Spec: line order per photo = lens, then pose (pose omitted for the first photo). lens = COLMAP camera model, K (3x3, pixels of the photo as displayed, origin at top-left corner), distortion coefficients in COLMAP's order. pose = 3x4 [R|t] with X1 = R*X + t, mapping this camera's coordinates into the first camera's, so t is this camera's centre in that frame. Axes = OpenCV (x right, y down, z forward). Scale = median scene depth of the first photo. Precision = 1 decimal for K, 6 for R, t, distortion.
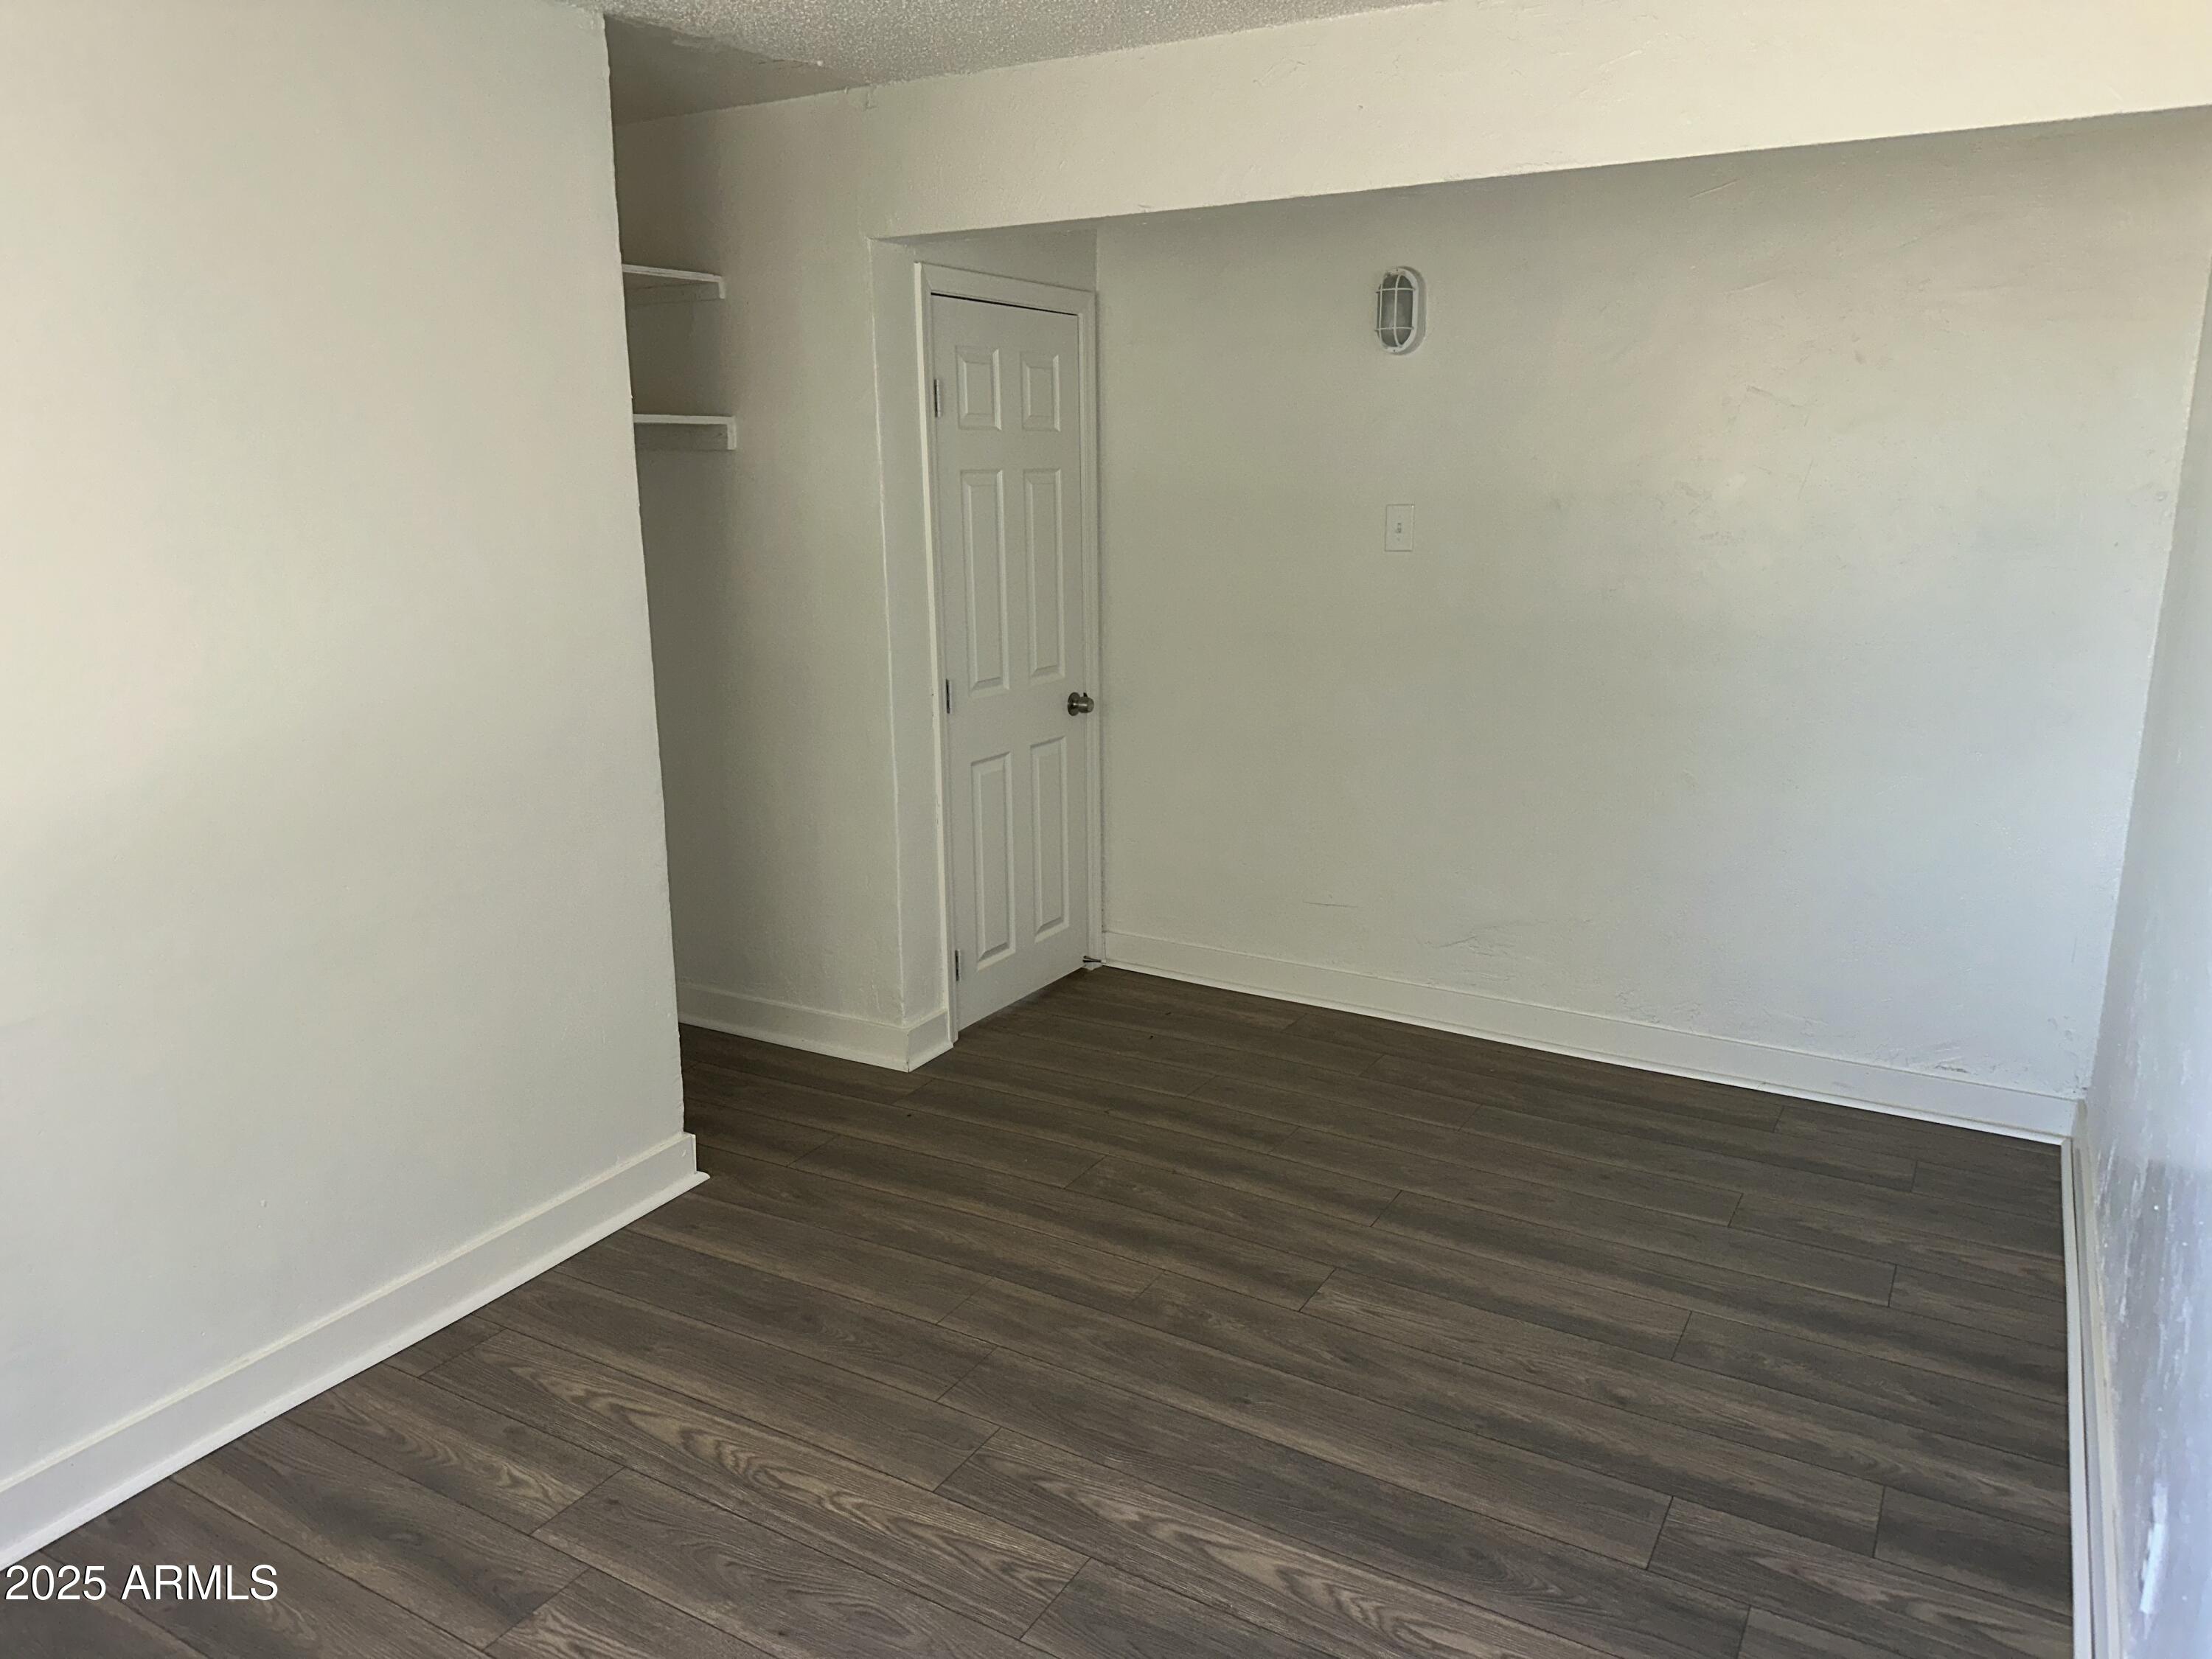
lens RADIAL K [[1549.2, 0, 1098.1], [0, 1549.2, 831.2], [0, 0, 1]] dist [0.109946, -0.150128]
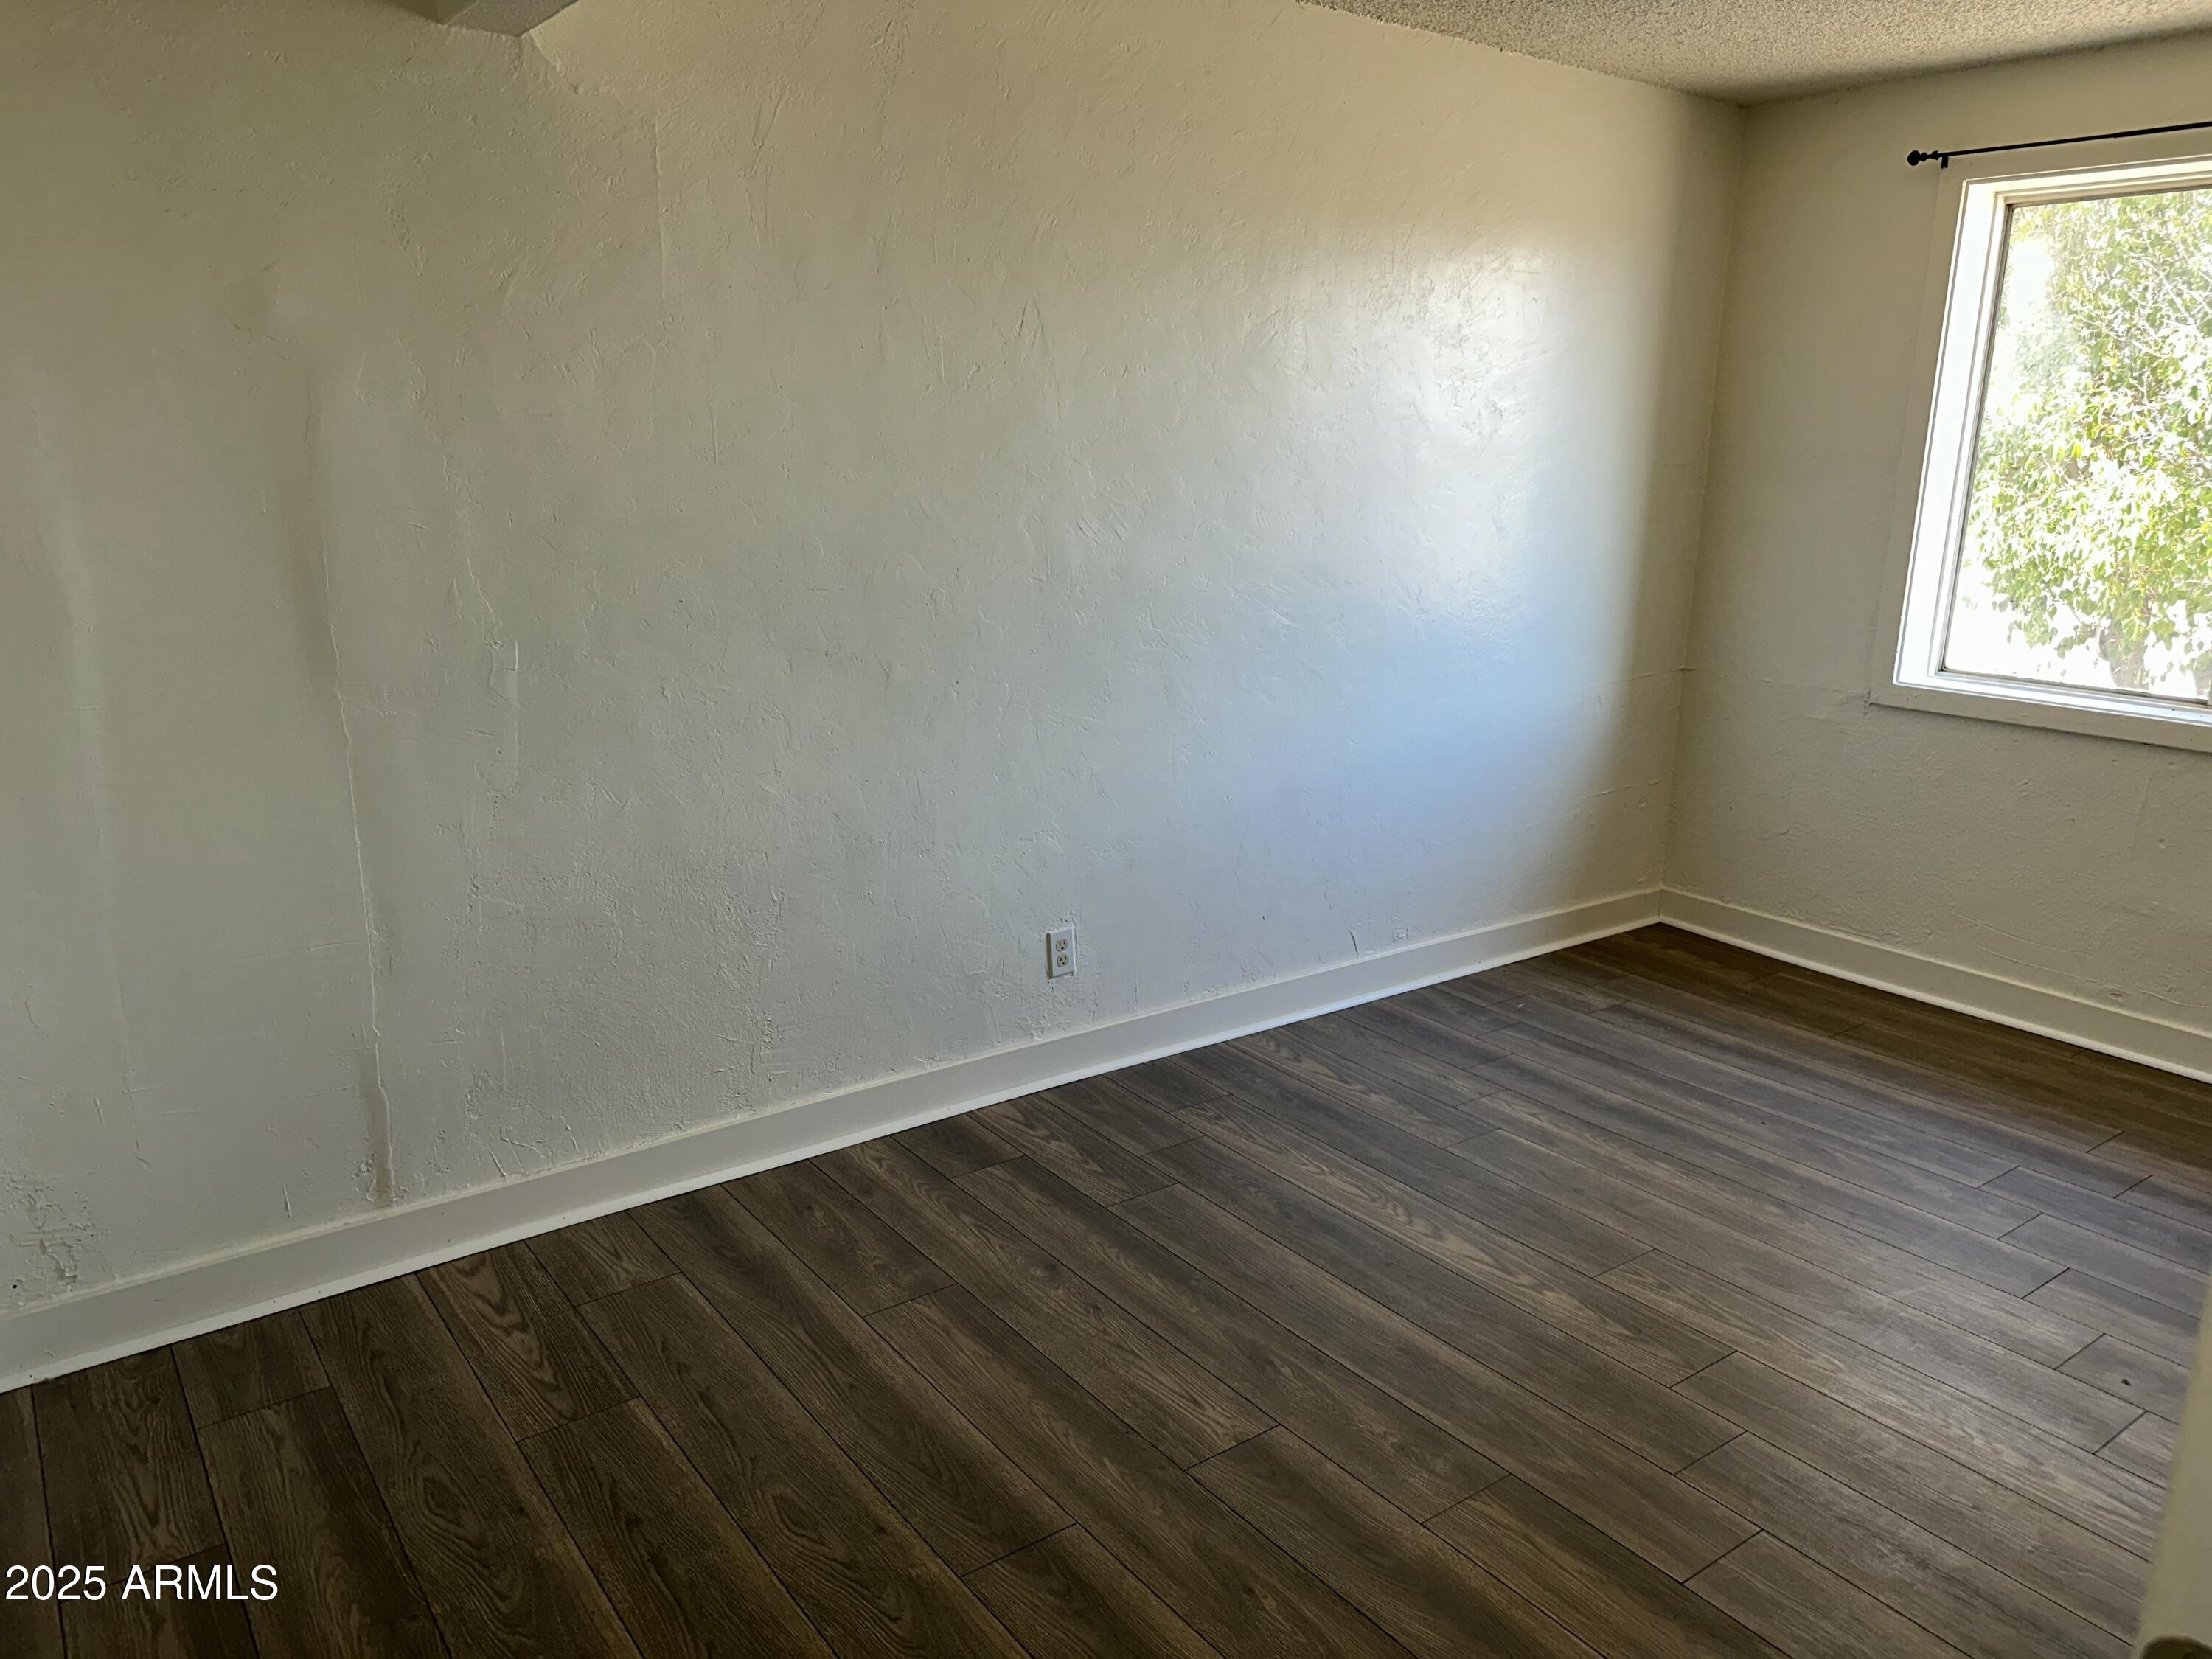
lens RADIAL K [[1549.2, 0, 1098.1], [0, 1549.2, 831.2], [0, 0, 1]] dist [0.109946, -0.150128]
pose [[-0.920120, -0.105036, 0.377289, -0.062599], [0.078884, 0.893915, 0.441242, -0.348819], [-0.383610, 0.435757, -0.814223, 1.631958]]
